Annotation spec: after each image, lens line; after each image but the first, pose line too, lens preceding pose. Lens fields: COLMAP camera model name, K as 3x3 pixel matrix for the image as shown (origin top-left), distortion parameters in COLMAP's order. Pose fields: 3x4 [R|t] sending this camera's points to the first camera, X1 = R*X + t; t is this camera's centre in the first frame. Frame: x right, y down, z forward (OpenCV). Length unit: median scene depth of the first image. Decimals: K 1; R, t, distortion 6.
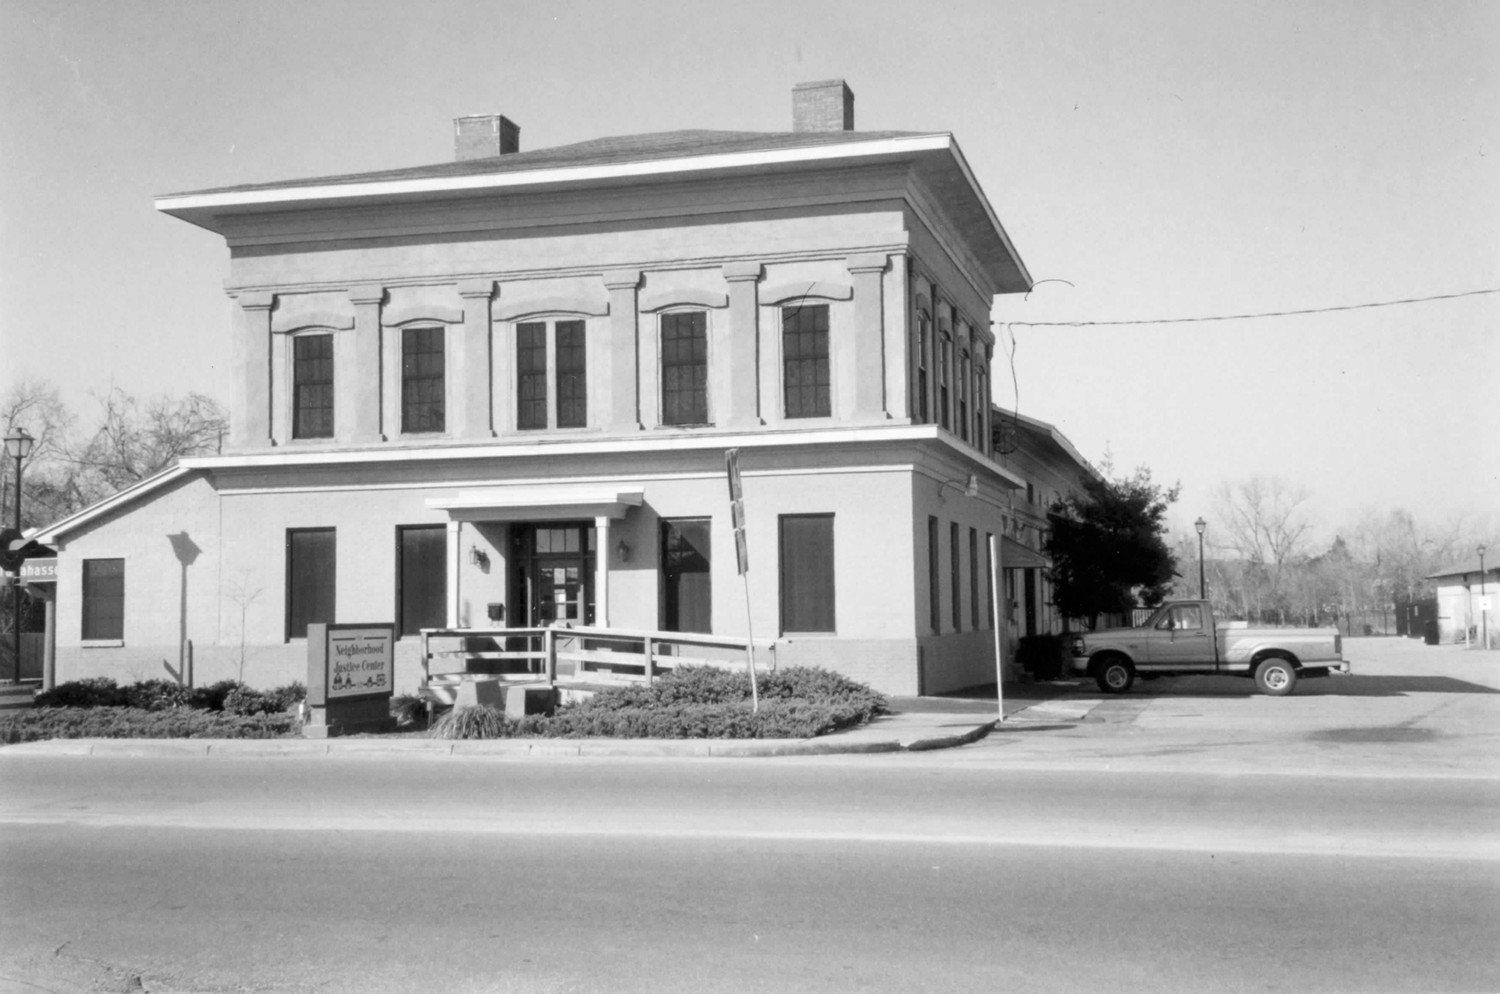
lens RADIAL K [[1679.3, 0, 750.0], [0, 1679.3, 497.0], [0, 0, 1]] dist [0.208887, -0.390877]
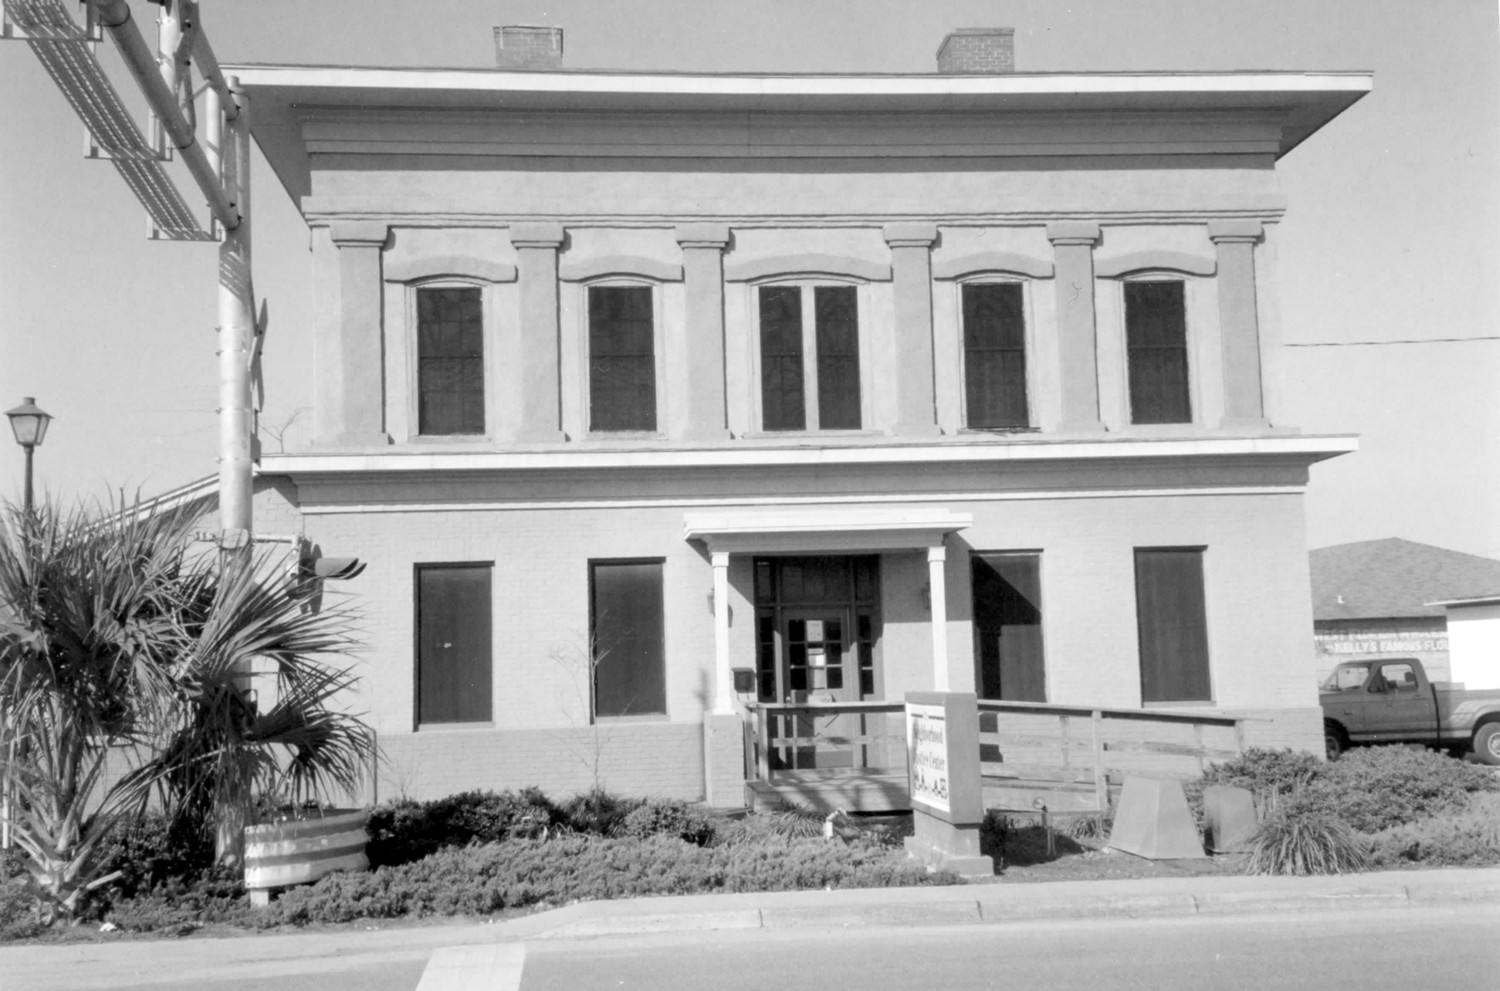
lens RADIAL K [[1679.3, 0, 750.0], [0, 1679.3, 495.5], [0, 0, 1]] dist [0.208887, -0.390877]
pose [[0.933653, 0.023152, 0.357431, -0.402688], [-0.006594, 0.998851, -0.047476, 0.023237], [-0.358119, 0.041970, 0.932732, 0.321155]]
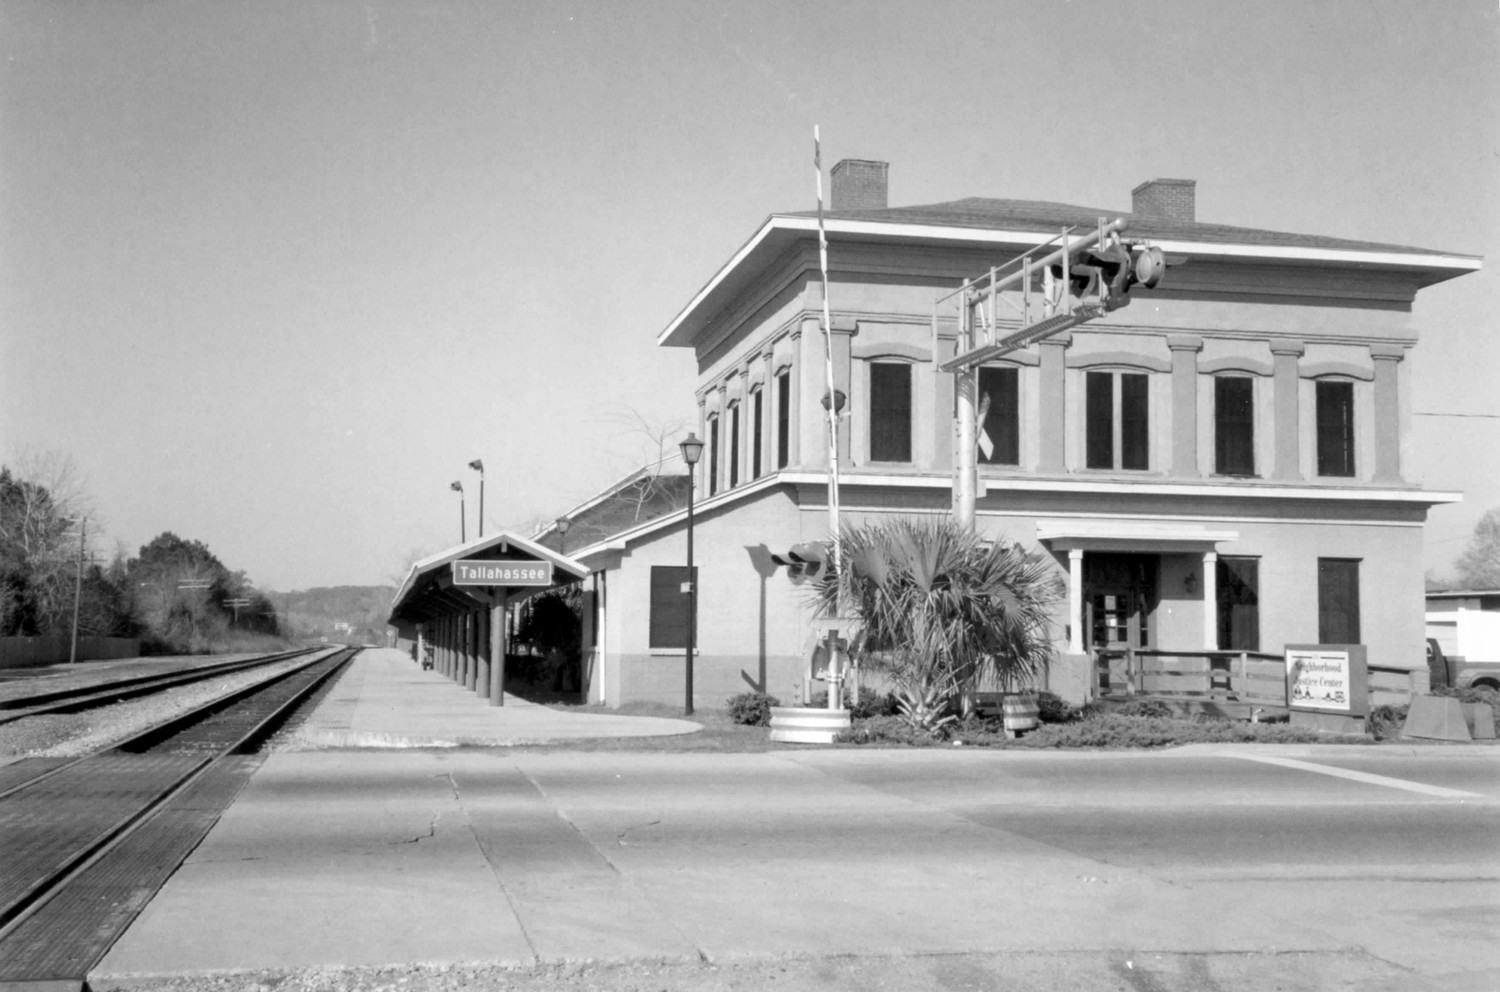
lens RADIAL K [[1679.3, 0, 750.0], [0, 1679.3, 496.0], [0, 0, 1]] dist [0.208887, -0.390877]
pose [[0.881688, 0.061657, 0.467786, -0.845648], [-0.054520, 0.998097, -0.028795, 0.022187], [-0.468672, -0.000115, 0.883372, 0.126197]]
